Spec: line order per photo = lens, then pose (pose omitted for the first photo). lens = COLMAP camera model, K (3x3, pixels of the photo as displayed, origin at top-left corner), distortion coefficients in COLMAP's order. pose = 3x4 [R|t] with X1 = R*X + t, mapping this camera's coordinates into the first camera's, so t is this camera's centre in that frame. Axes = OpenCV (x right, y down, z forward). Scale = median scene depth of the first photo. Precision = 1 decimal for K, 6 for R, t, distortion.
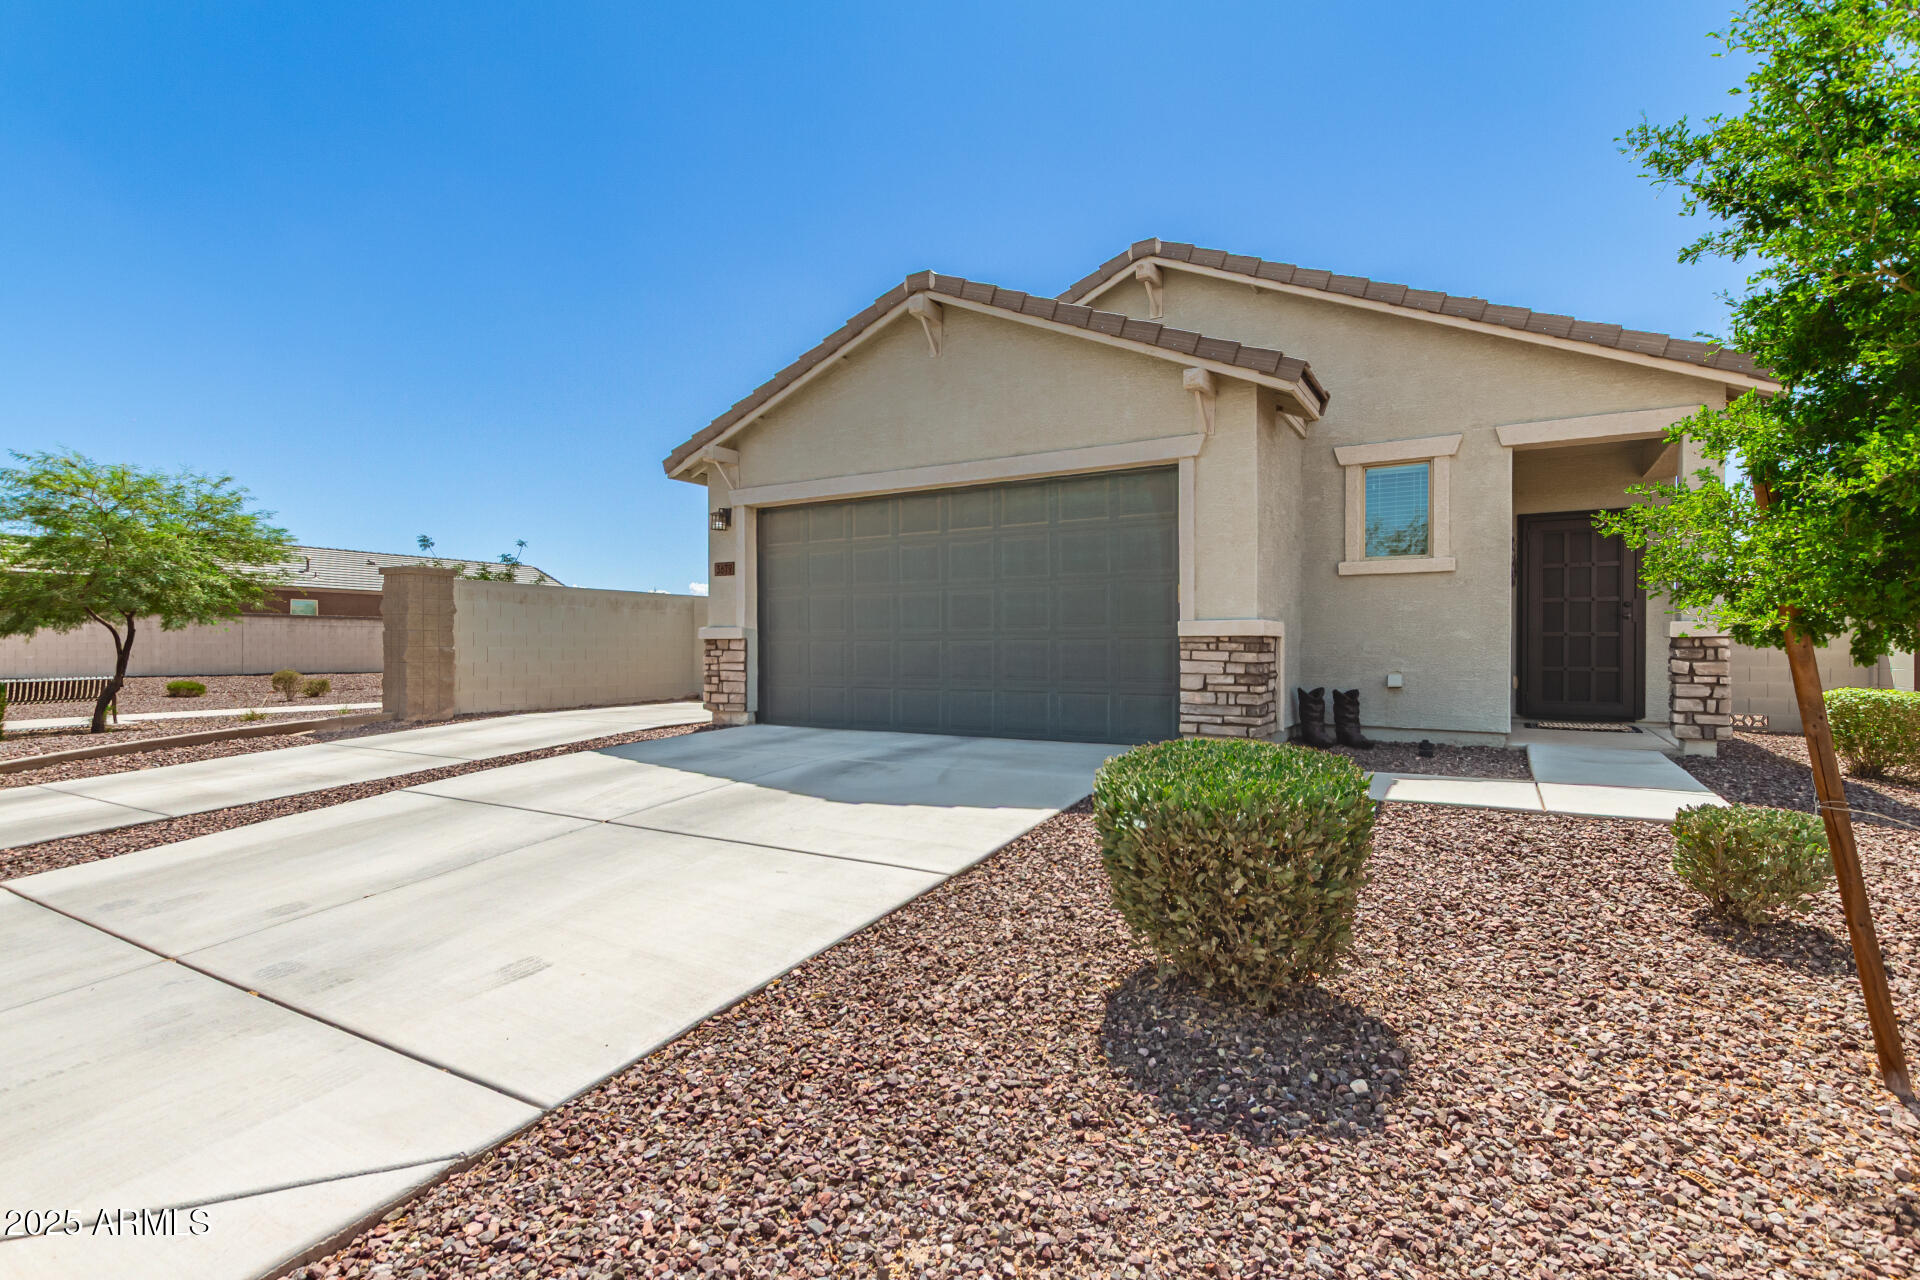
lens RADIAL K [[906.0, 0, 955.7], [0, 906.0, 644.7], [0, 0, 1]] dist [0.000961, 0.000355]
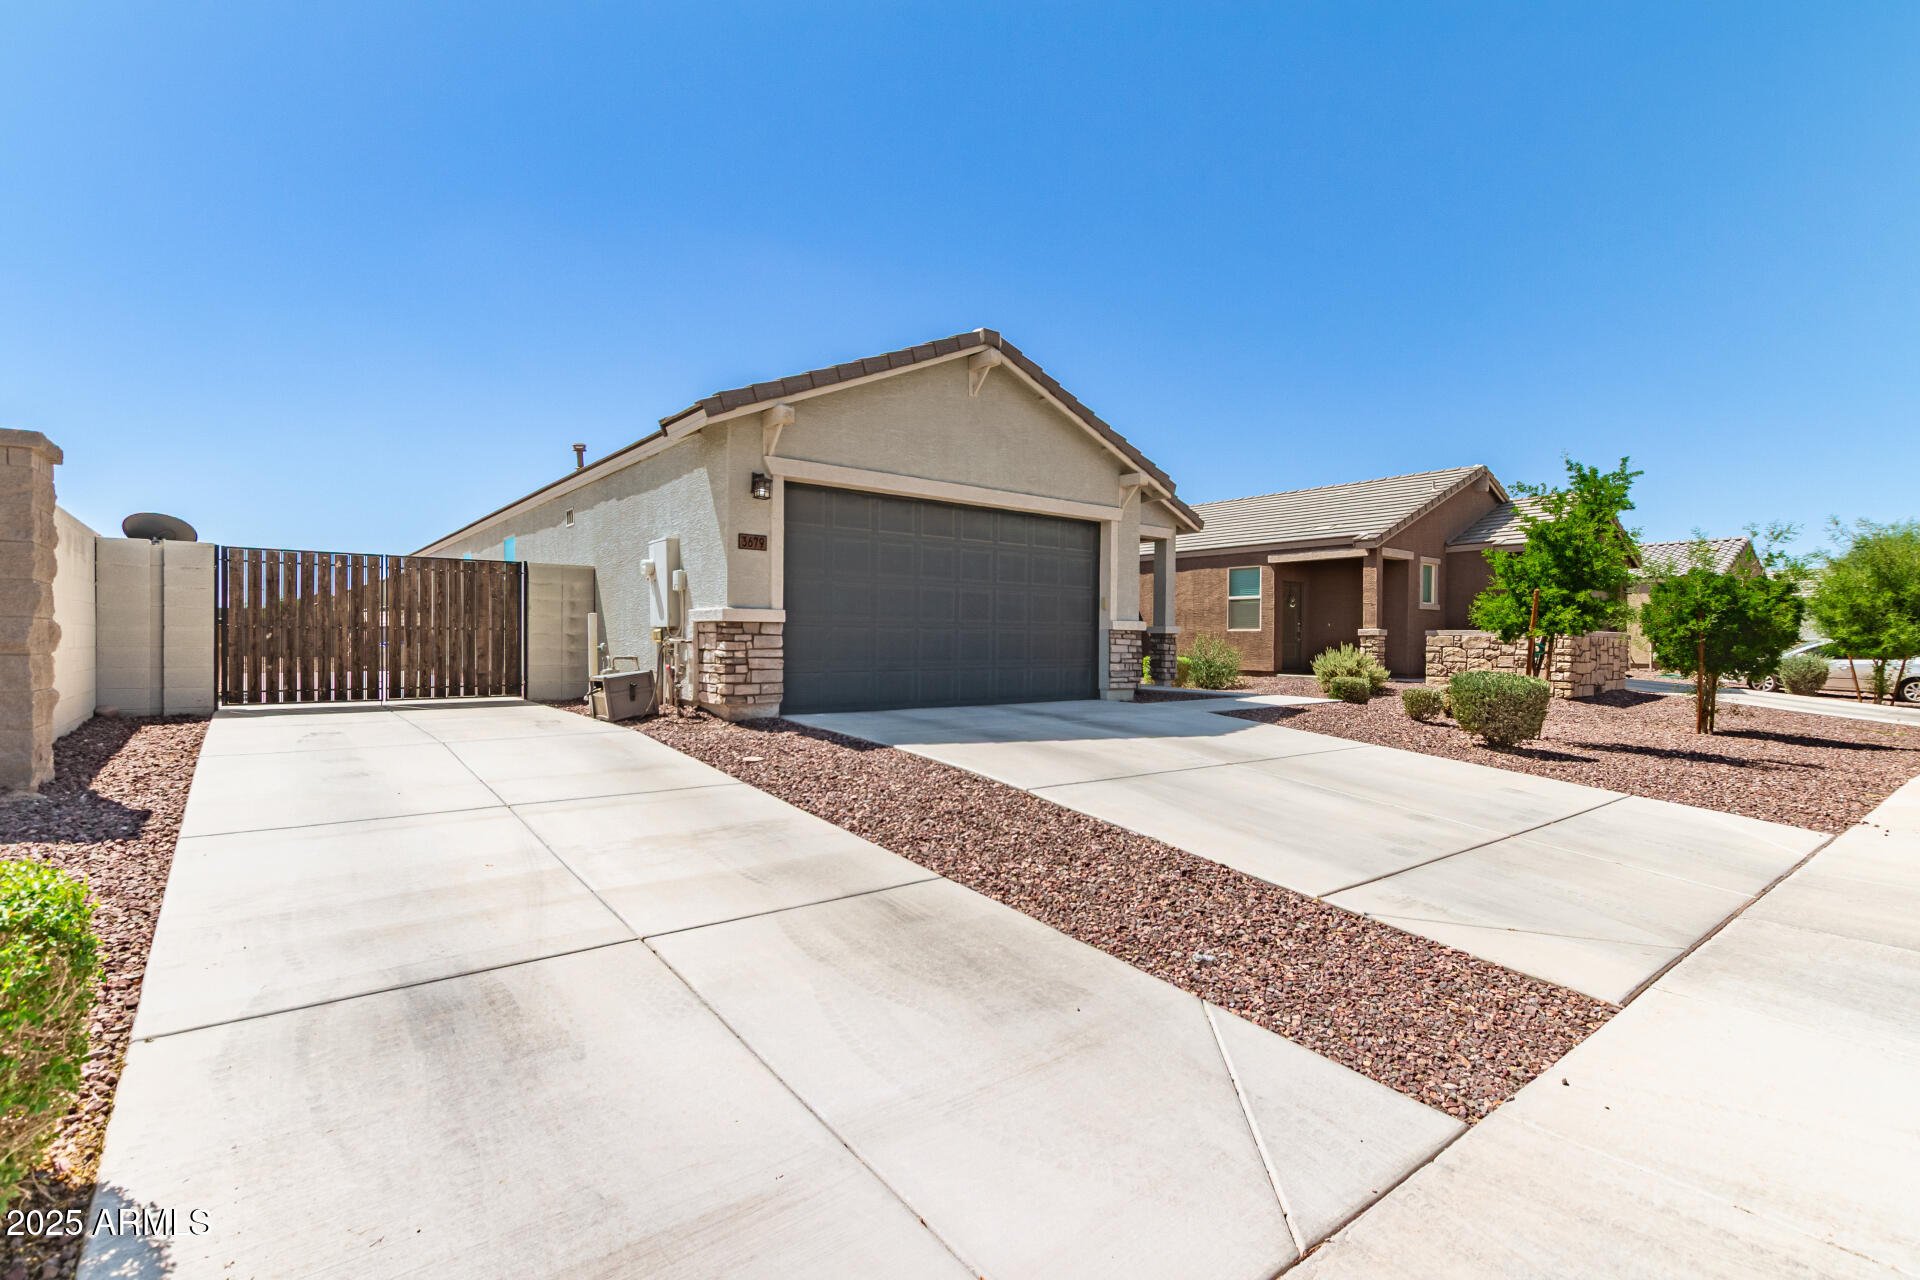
lens RADIAL K [[906.0, 0, 955.7], [0, 906.0, 644.7], [0, 0, 1]] dist [0.000961, 0.000355]
pose [[0.347226, -0.001828, 0.937780, -1.276389], [-0.013512, 0.999885, 0.006952, 0.008896], [-0.937684, -0.015085, 0.347161, 0.643563]]
